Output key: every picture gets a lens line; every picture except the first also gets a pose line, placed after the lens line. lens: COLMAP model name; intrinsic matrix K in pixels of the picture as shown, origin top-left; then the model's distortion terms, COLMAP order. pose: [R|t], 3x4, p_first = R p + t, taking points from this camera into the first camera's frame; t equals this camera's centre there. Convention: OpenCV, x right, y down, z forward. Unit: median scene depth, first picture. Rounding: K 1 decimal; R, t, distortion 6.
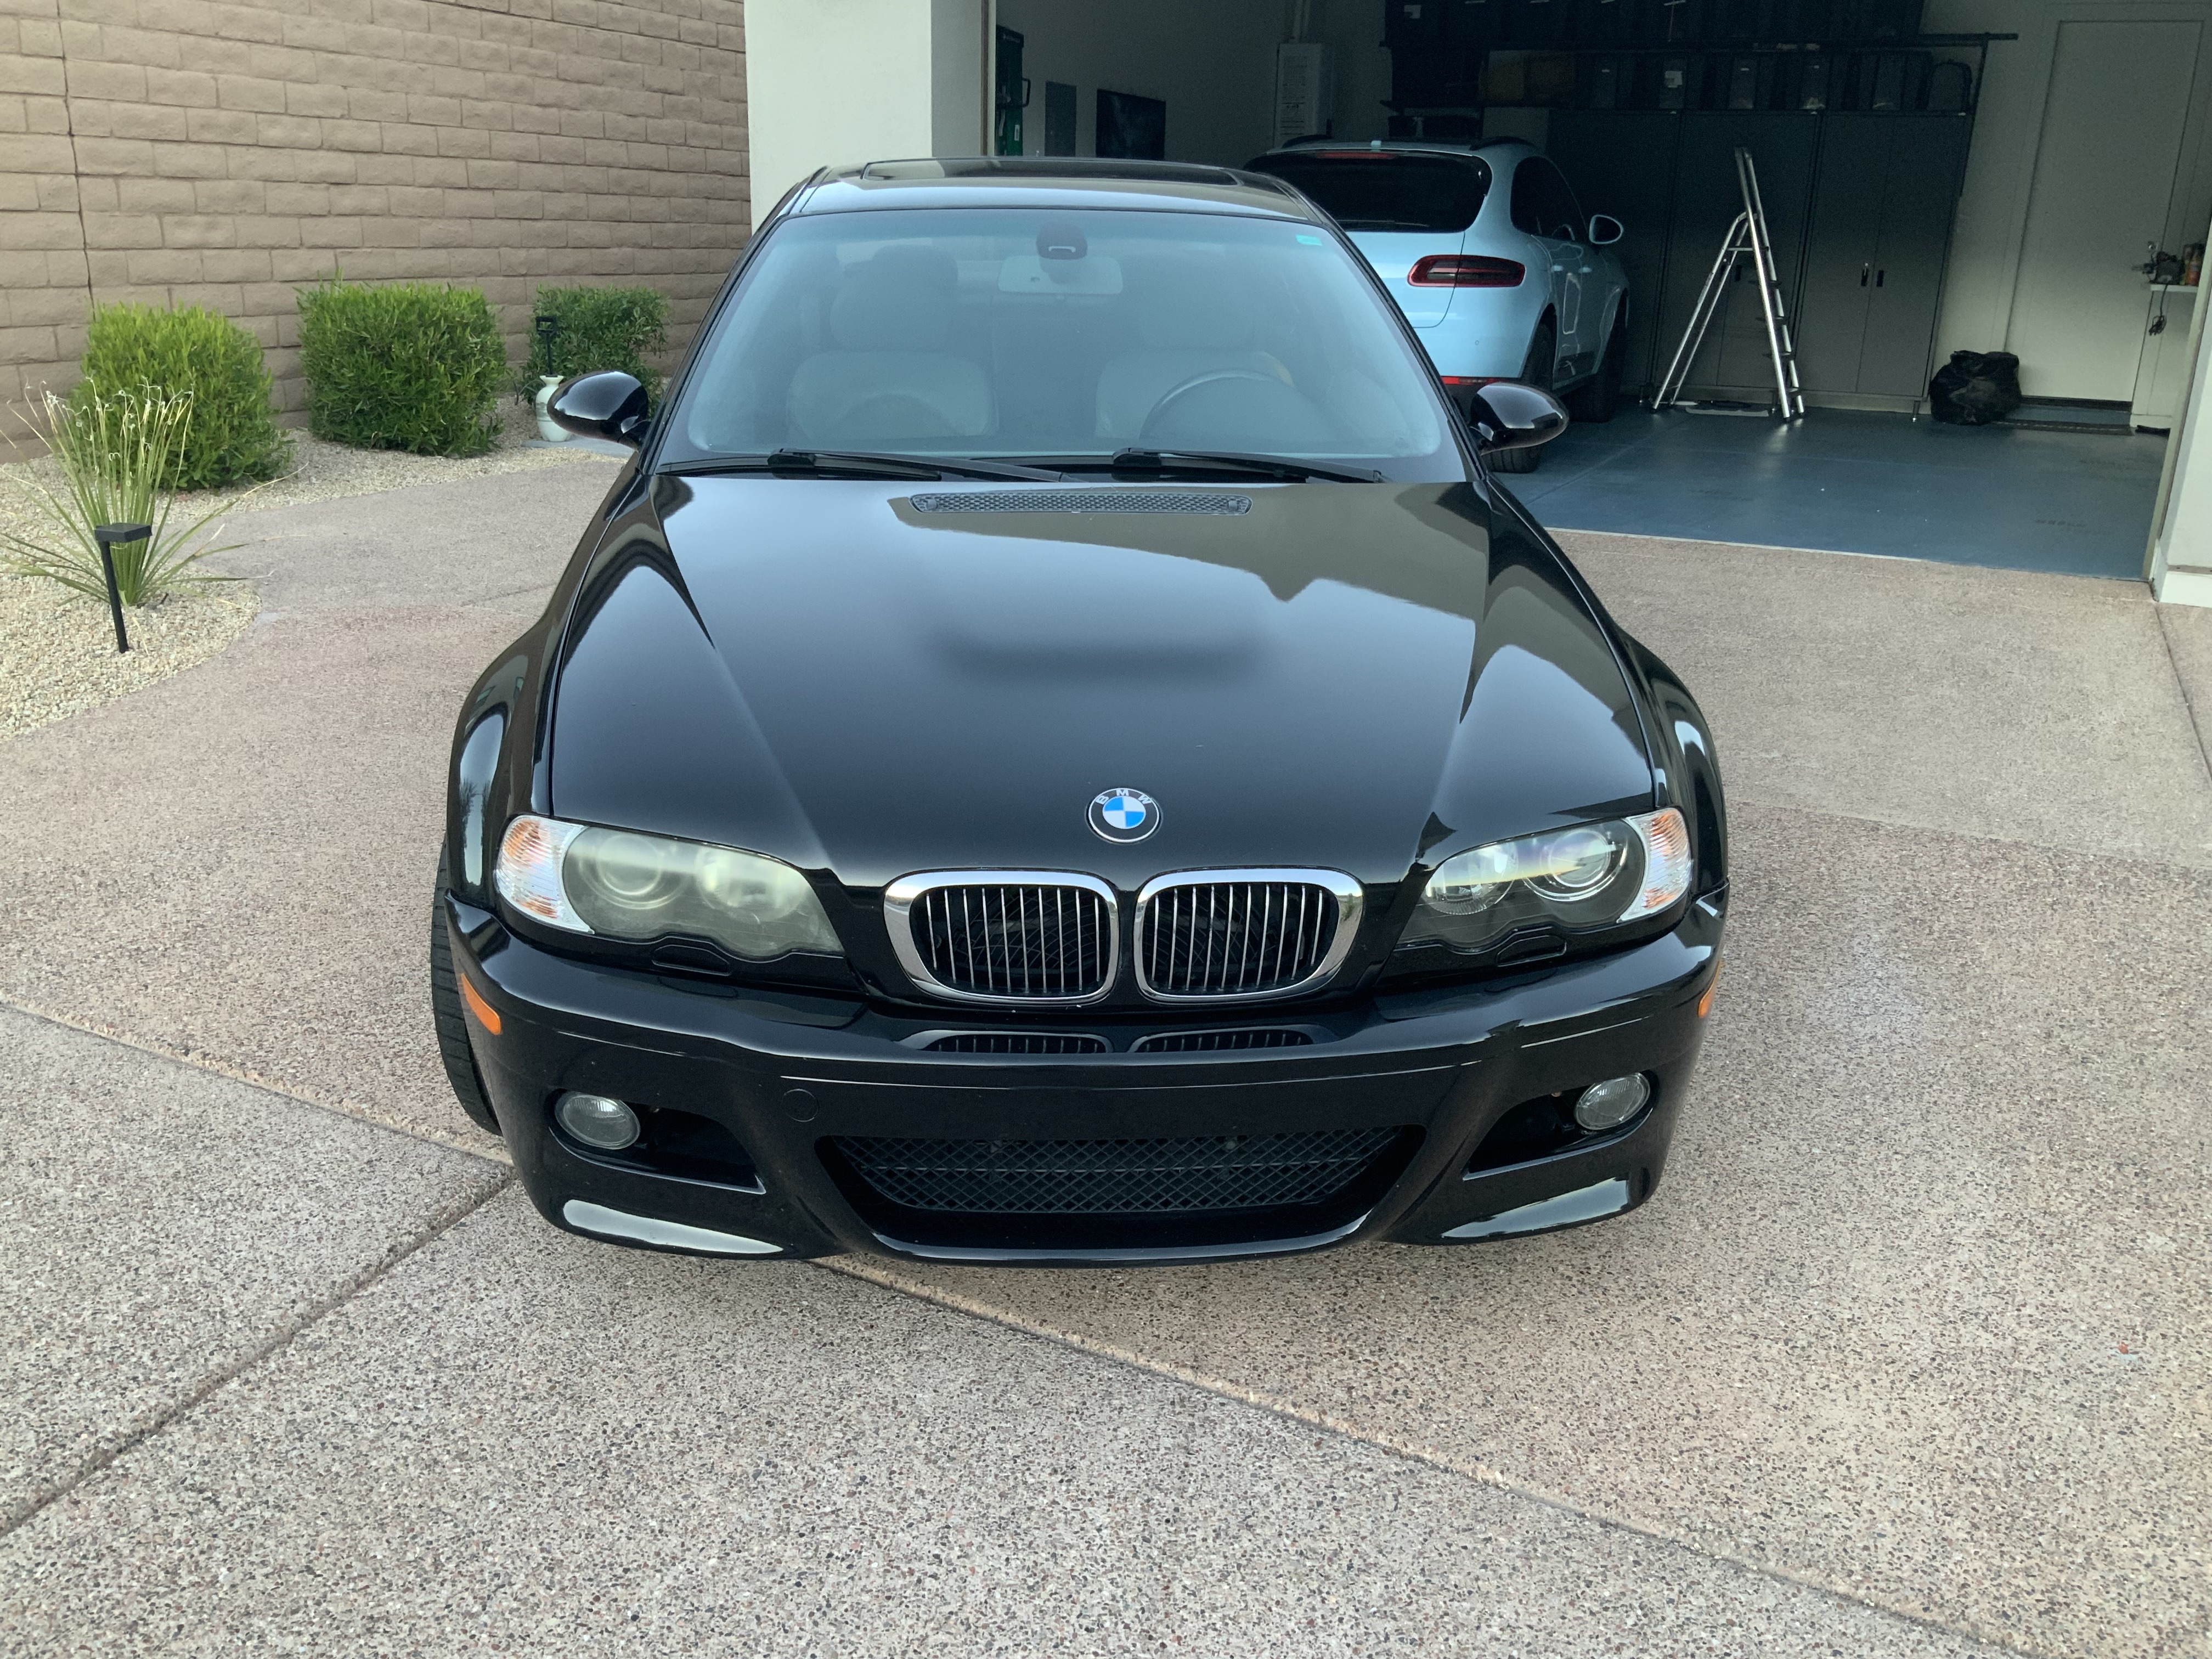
lens RADIAL K [[1856.2, 0, 1096.8], [0, 1856.2, 843.4], [0, 0, 1]] dist [0.035149, -0.080366]
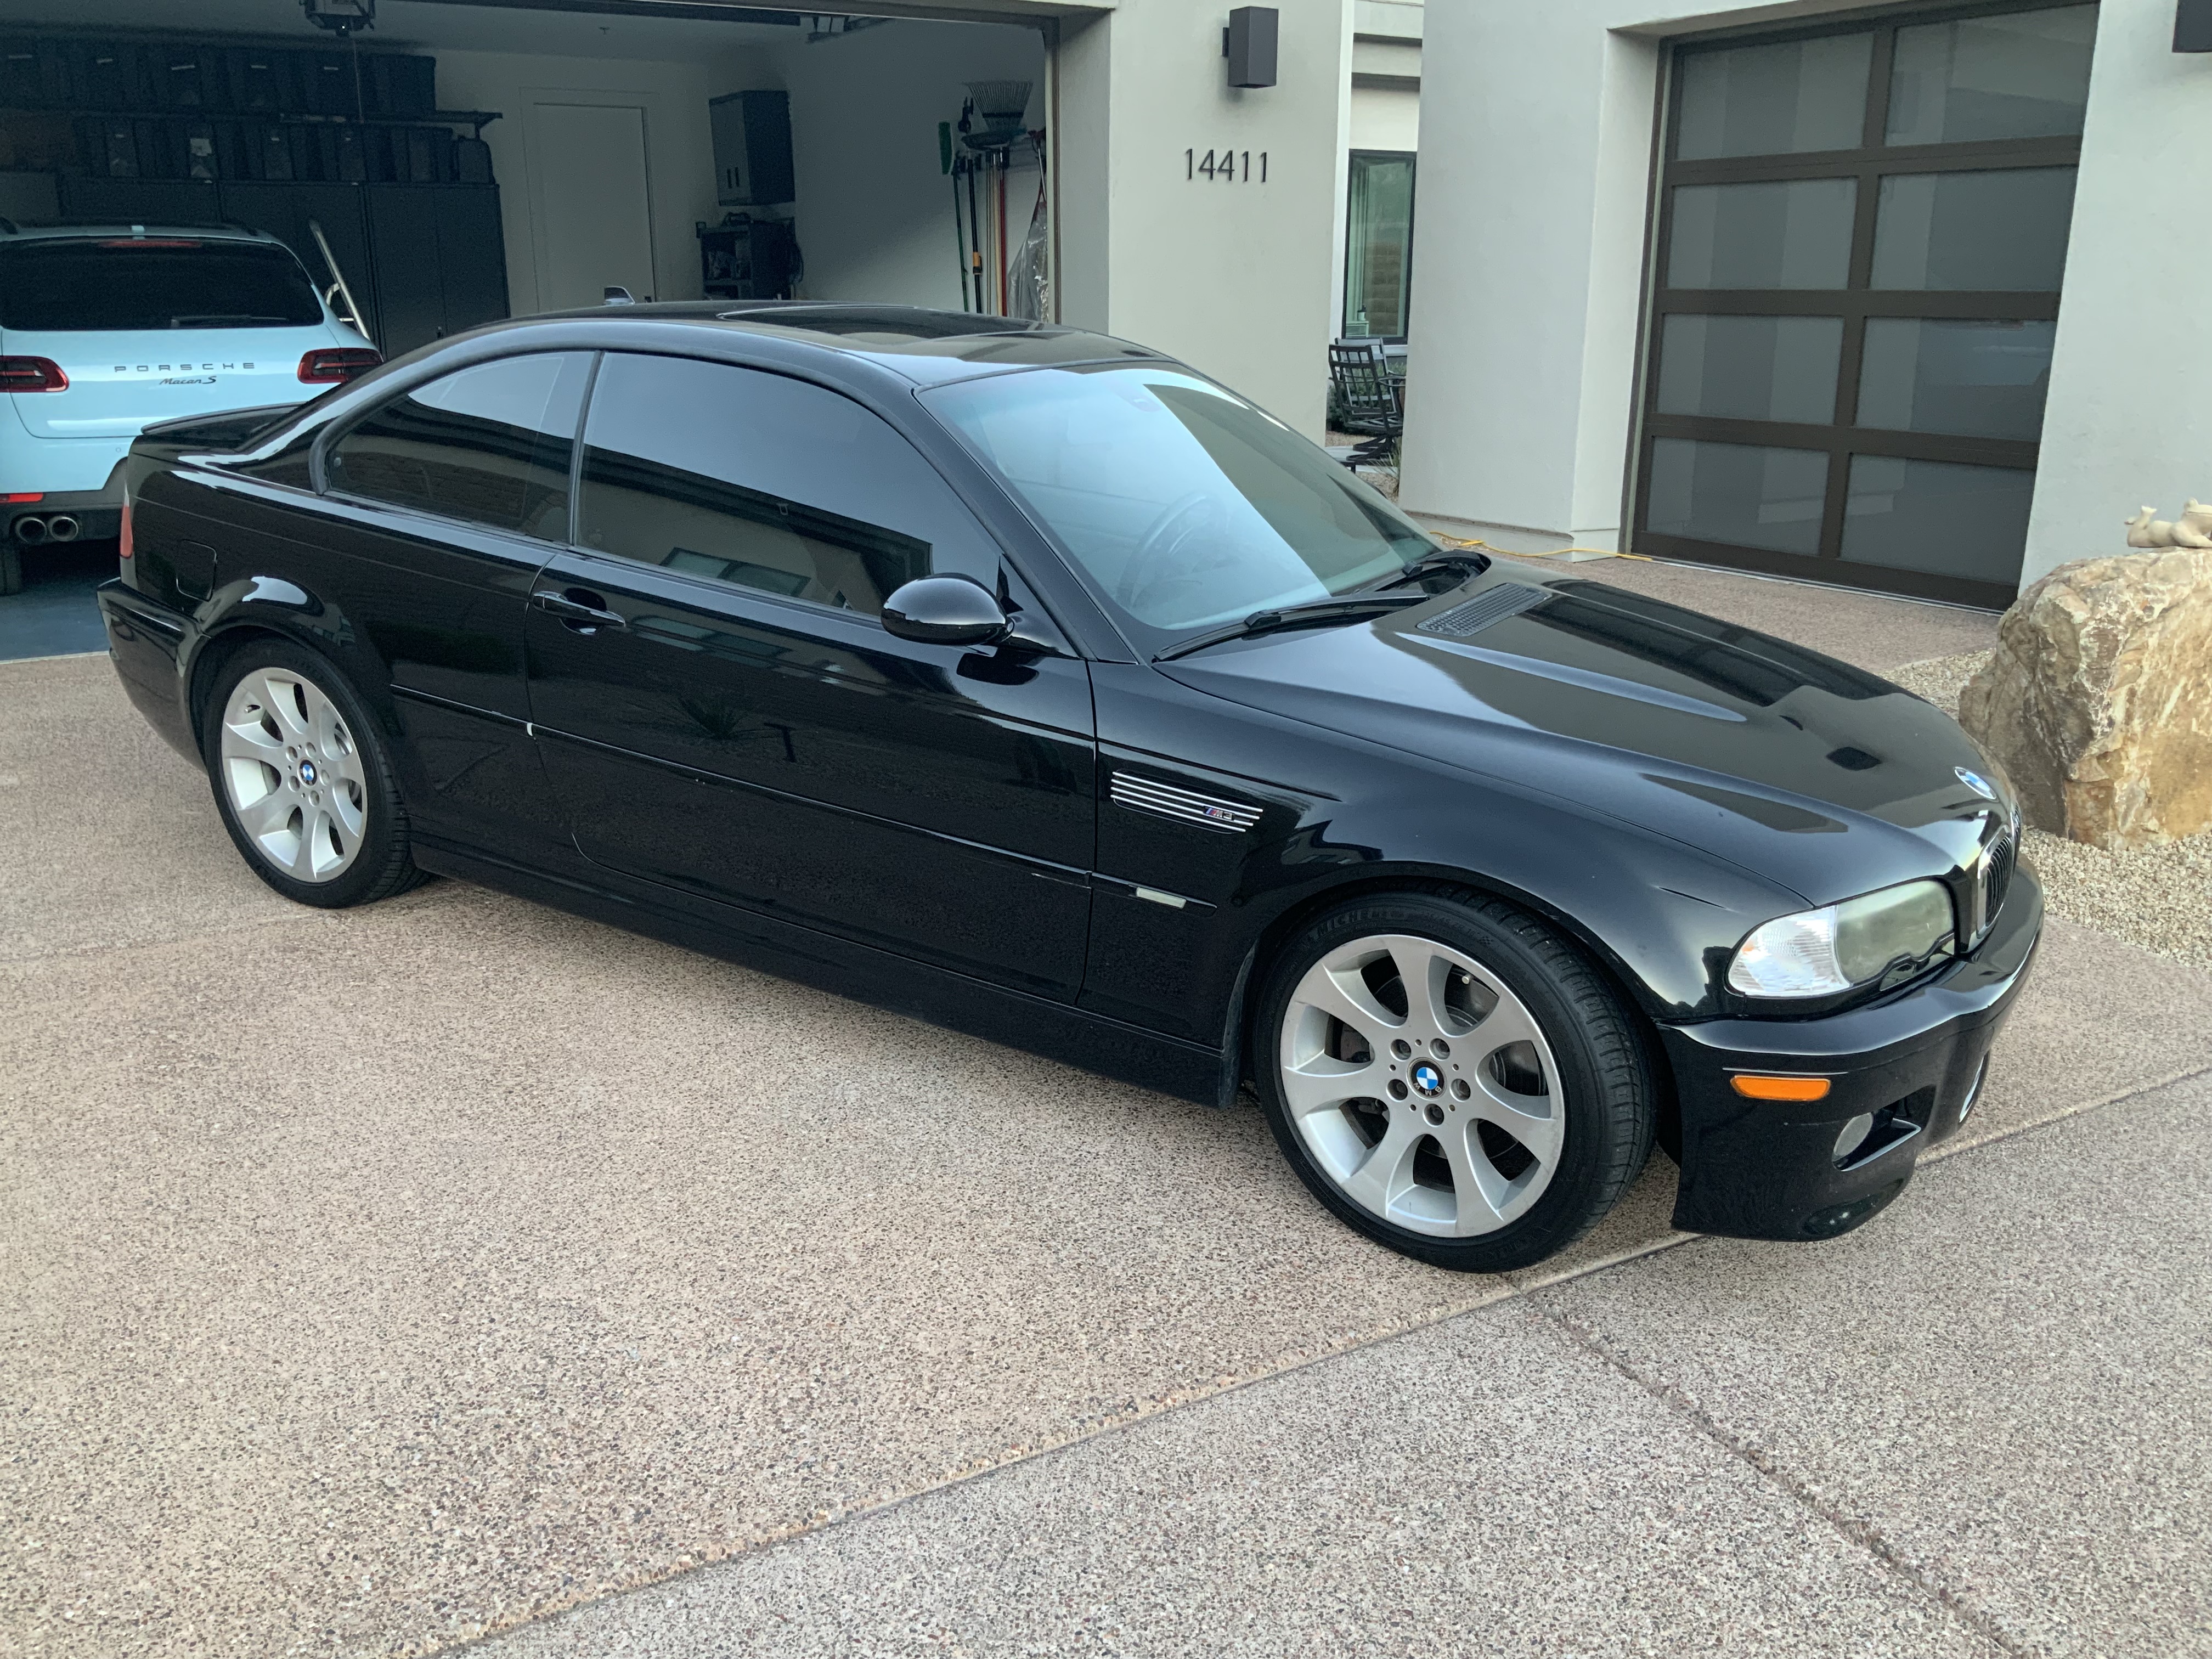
lens RADIAL K [[1856.2, 0, 1095.7], [0, 1856.2, 832.5], [0, 0, 1]] dist [0.035149, -0.080366]
pose [[0.556422, -0.262439, 0.788366, -1.515208], [0.276925, 0.953136, 0.121837, -0.343204], [-0.783395, 0.150525, 0.603021, 0.627905]]
